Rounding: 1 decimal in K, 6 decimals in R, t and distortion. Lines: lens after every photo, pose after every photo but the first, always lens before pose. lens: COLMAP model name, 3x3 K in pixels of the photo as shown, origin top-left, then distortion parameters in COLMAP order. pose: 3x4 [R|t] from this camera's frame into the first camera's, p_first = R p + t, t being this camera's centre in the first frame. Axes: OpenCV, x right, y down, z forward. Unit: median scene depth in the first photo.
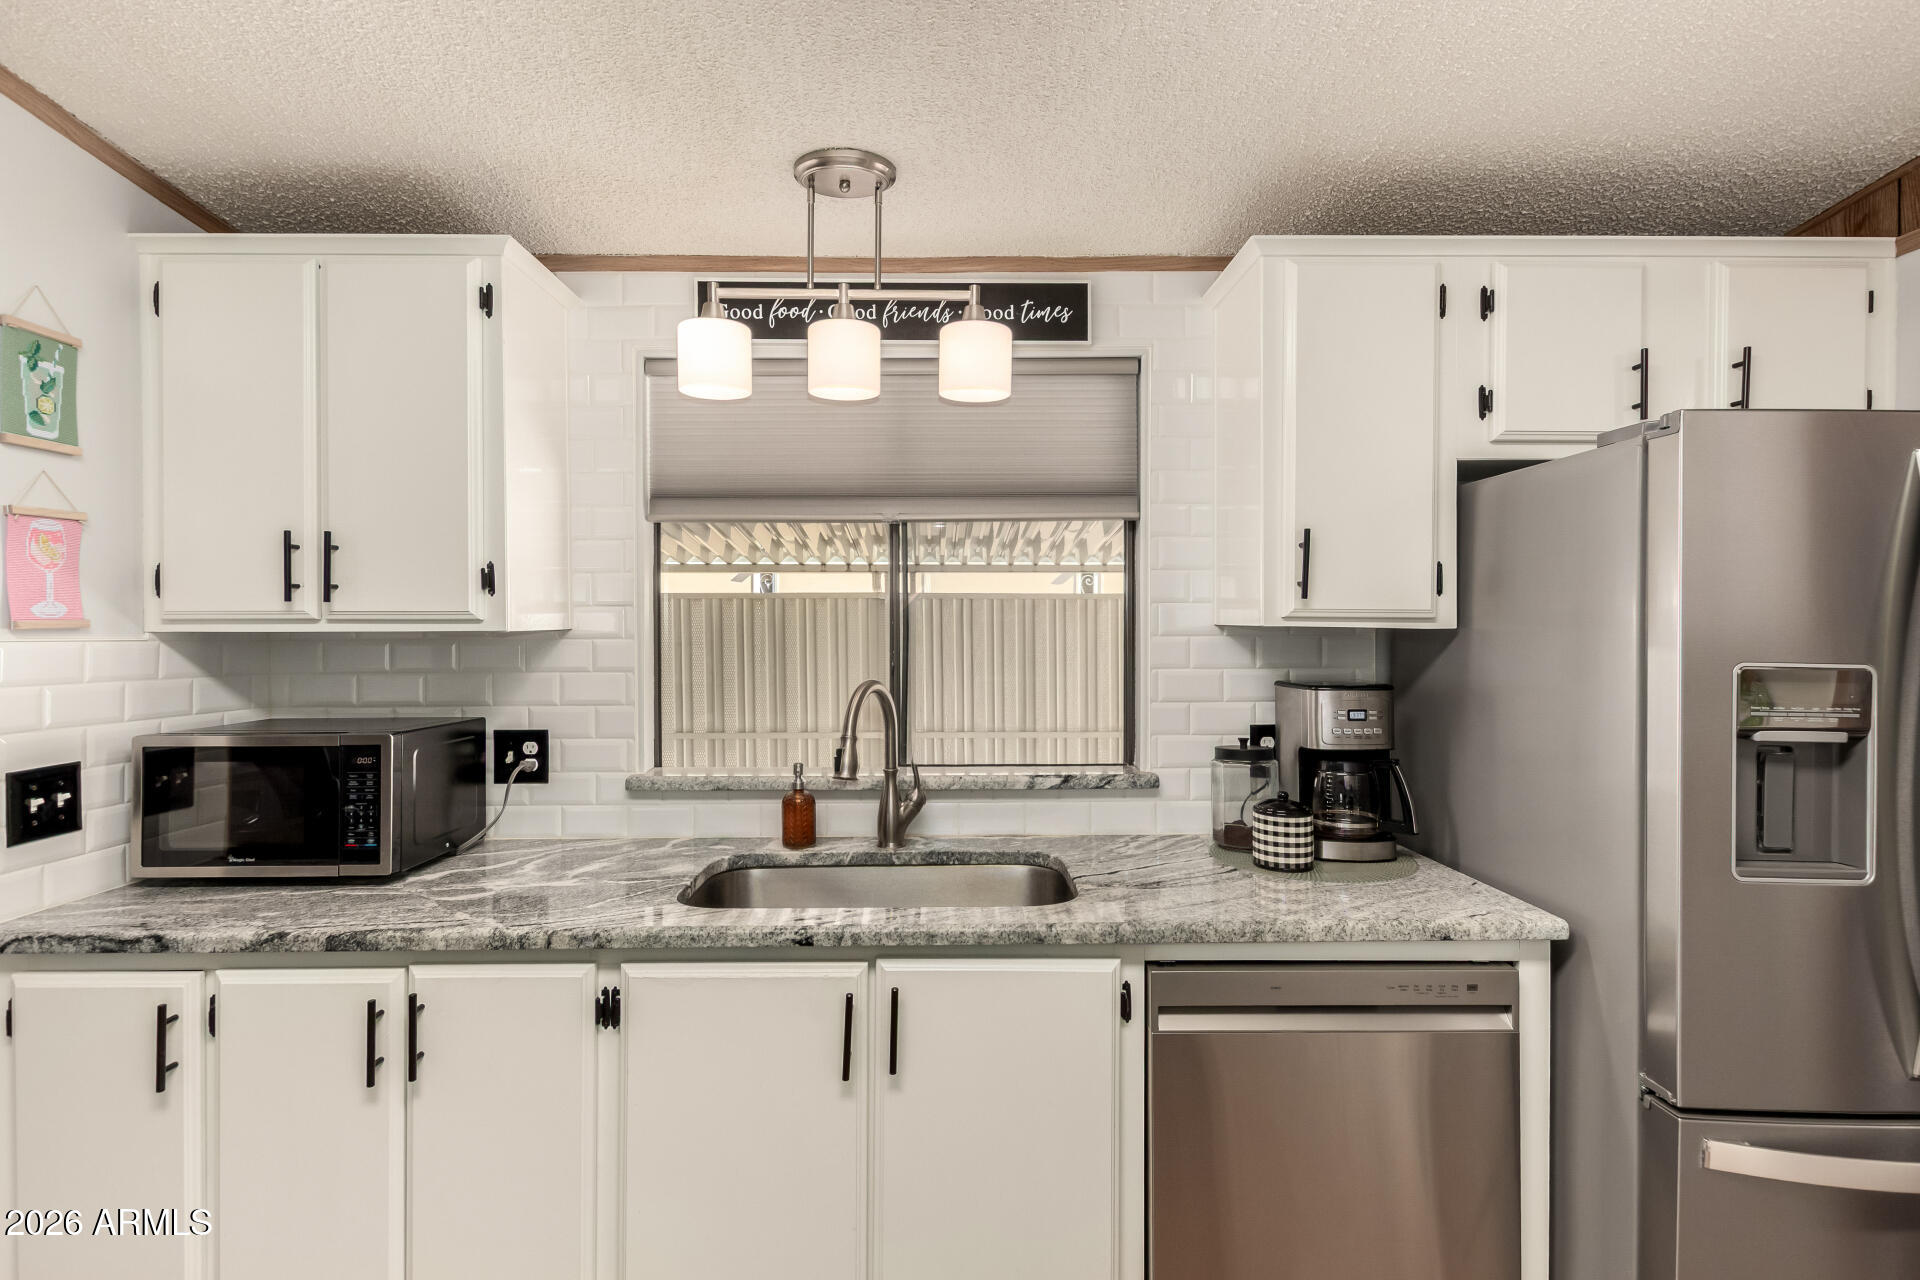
lens RADIAL K [[880.0, 0, 953.4], [0, 880.0, 621.0], [0, 0, 1]] dist [0.000636, -0.000175]
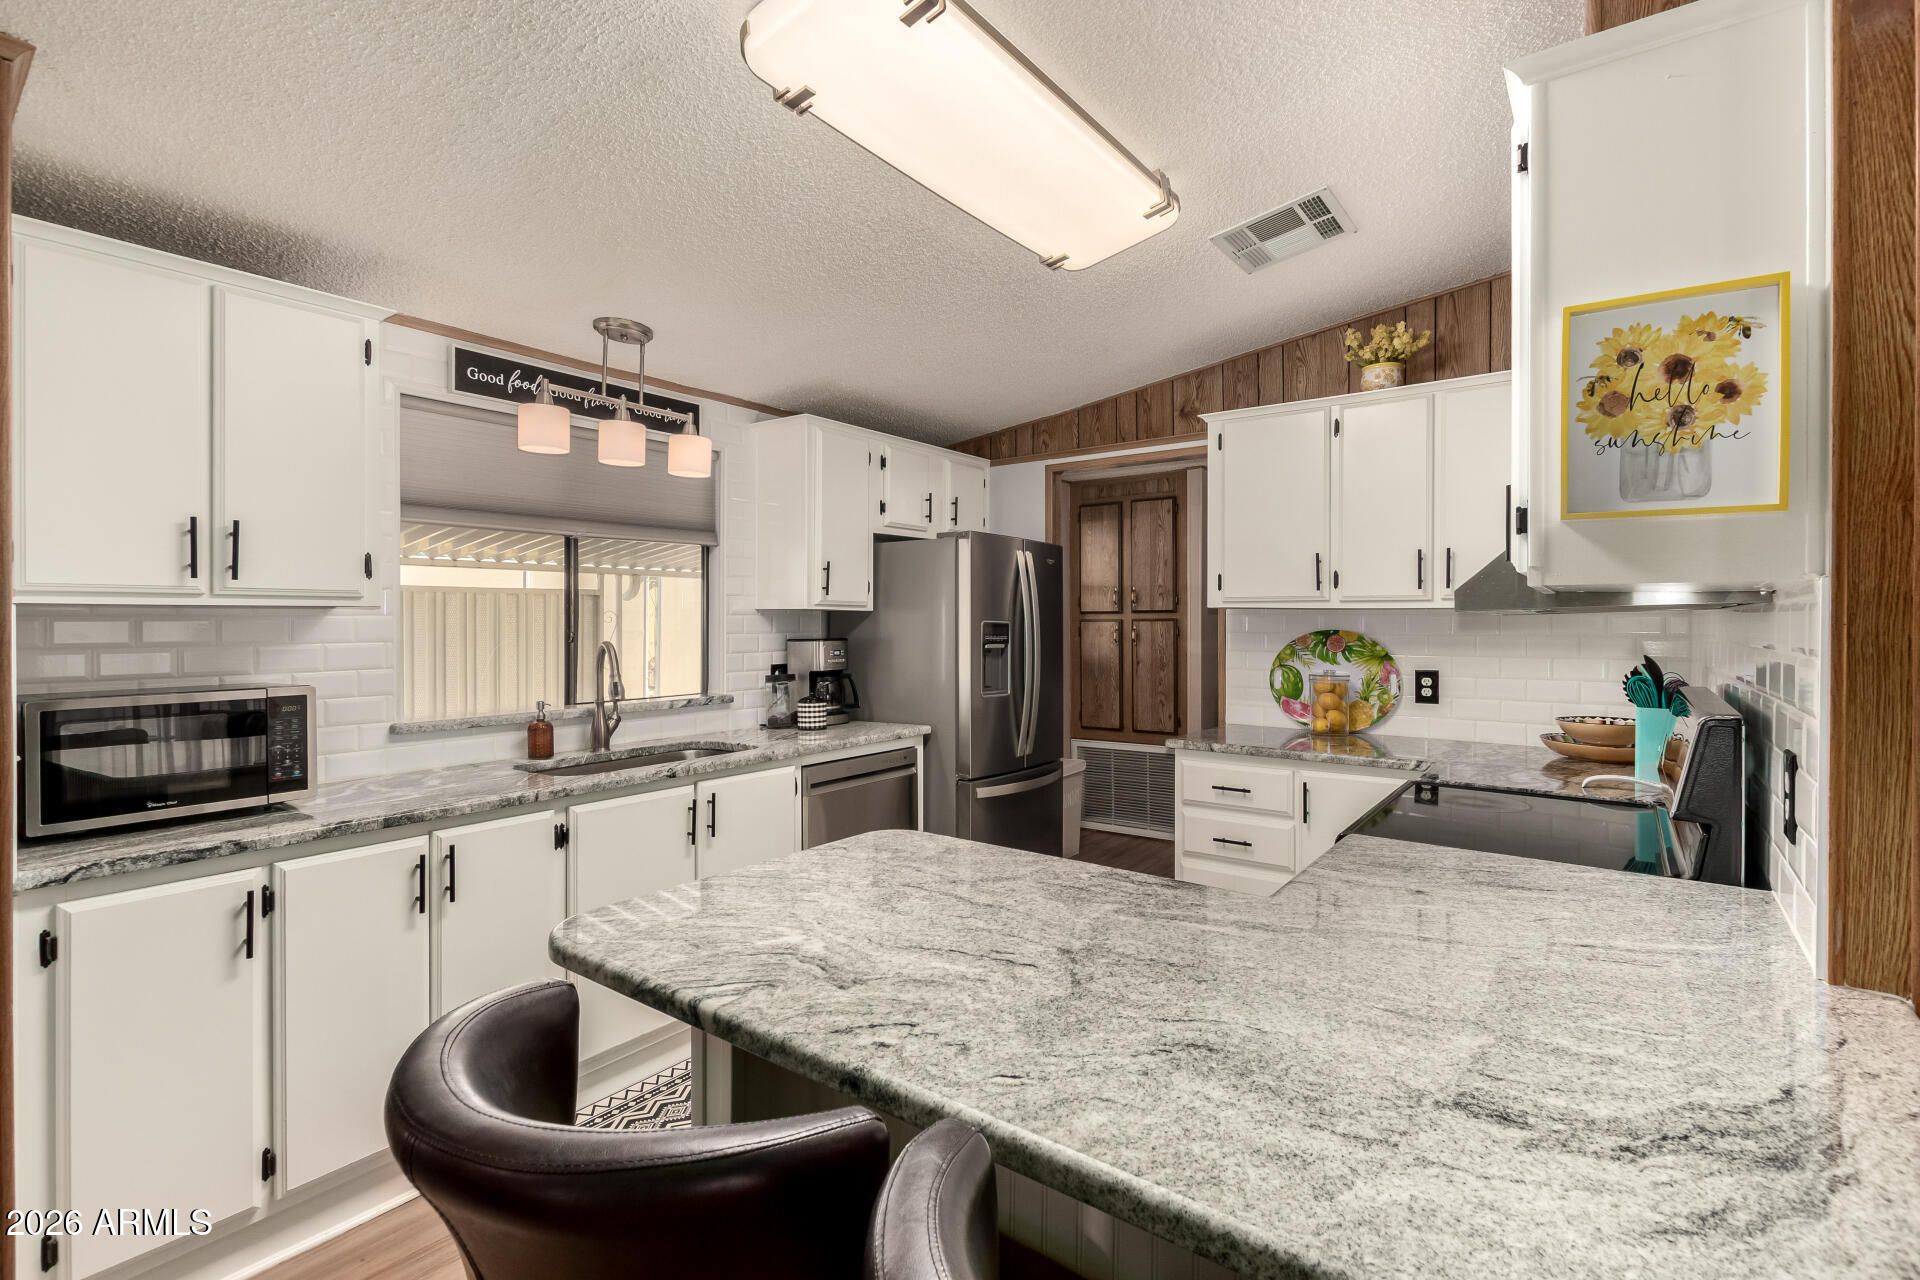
lens RADIAL K [[880.0, 0, 953.4], [0, 880.0, 621.0], [0, 0, 1]] dist [0.000636, -0.000175]
pose [[0.606604, -0.001248, 0.795003, -1.014189], [0.003053, 0.999995, -0.000759, 0.036522], [-0.794999, 0.002887, 0.606604, -0.463974]]
